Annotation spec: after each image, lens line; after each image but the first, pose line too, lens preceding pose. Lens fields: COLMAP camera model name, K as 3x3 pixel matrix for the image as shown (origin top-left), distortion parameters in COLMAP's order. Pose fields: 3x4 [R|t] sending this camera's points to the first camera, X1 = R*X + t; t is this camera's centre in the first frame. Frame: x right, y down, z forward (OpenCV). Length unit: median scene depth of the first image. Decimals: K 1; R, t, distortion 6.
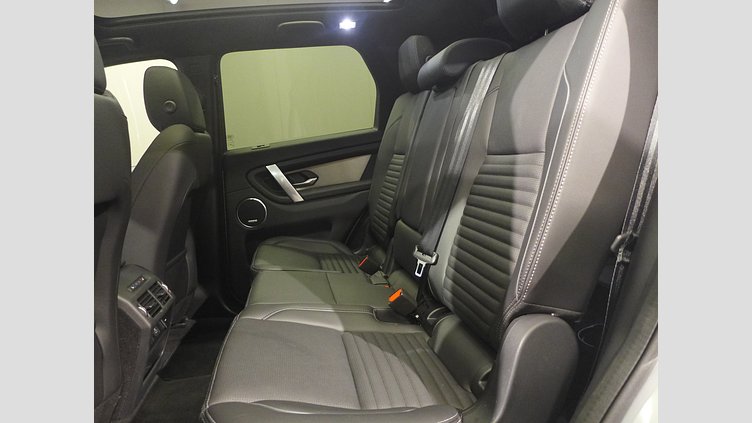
lens RADIAL K [[411.7, 0, 376.0], [0, 411.7, 210.3], [0, 0, 1]] dist [-0.037764, 0.006590]
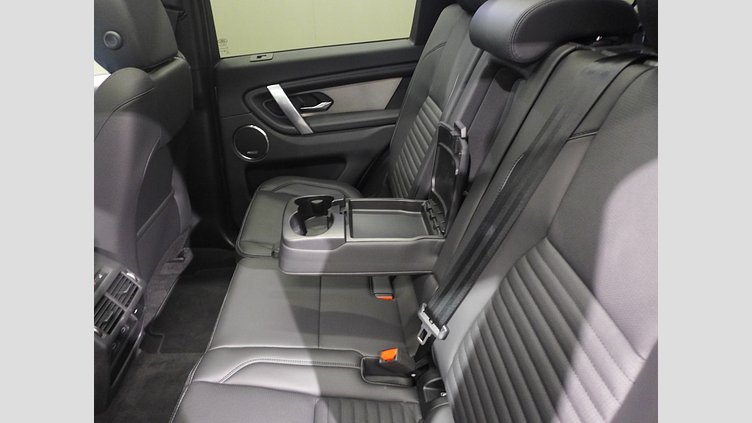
lens RADIAL K [[411.7, 0, 372.8], [0, 411.7, 215.6], [0, 0, 1]] dist [-0.037764, 0.006590]
pose [[0.989756, 0.119449, -0.078201, 0.027639], [-0.081360, 0.921991, 0.378568, -0.207430], [0.117321, -0.368328, 0.922264, 0.217189]]
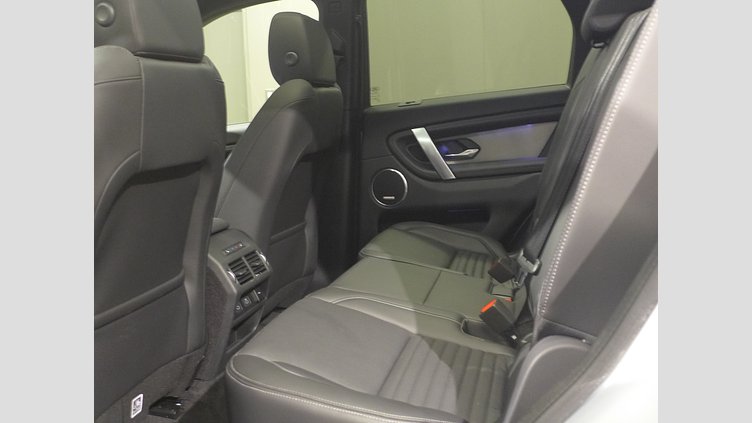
lens RADIAL K [[651.4, 0, 371.3], [0, 651.4, 215.4], [0, 0, 1]] dist [-0.063209, 0.006195]
pose [[0.896374, 0.118317, -0.427217, 0.221323], [-0.101312, 0.992895, 0.062412, -0.016140], [0.431566, -0.012662, 0.901992, -0.152684]]
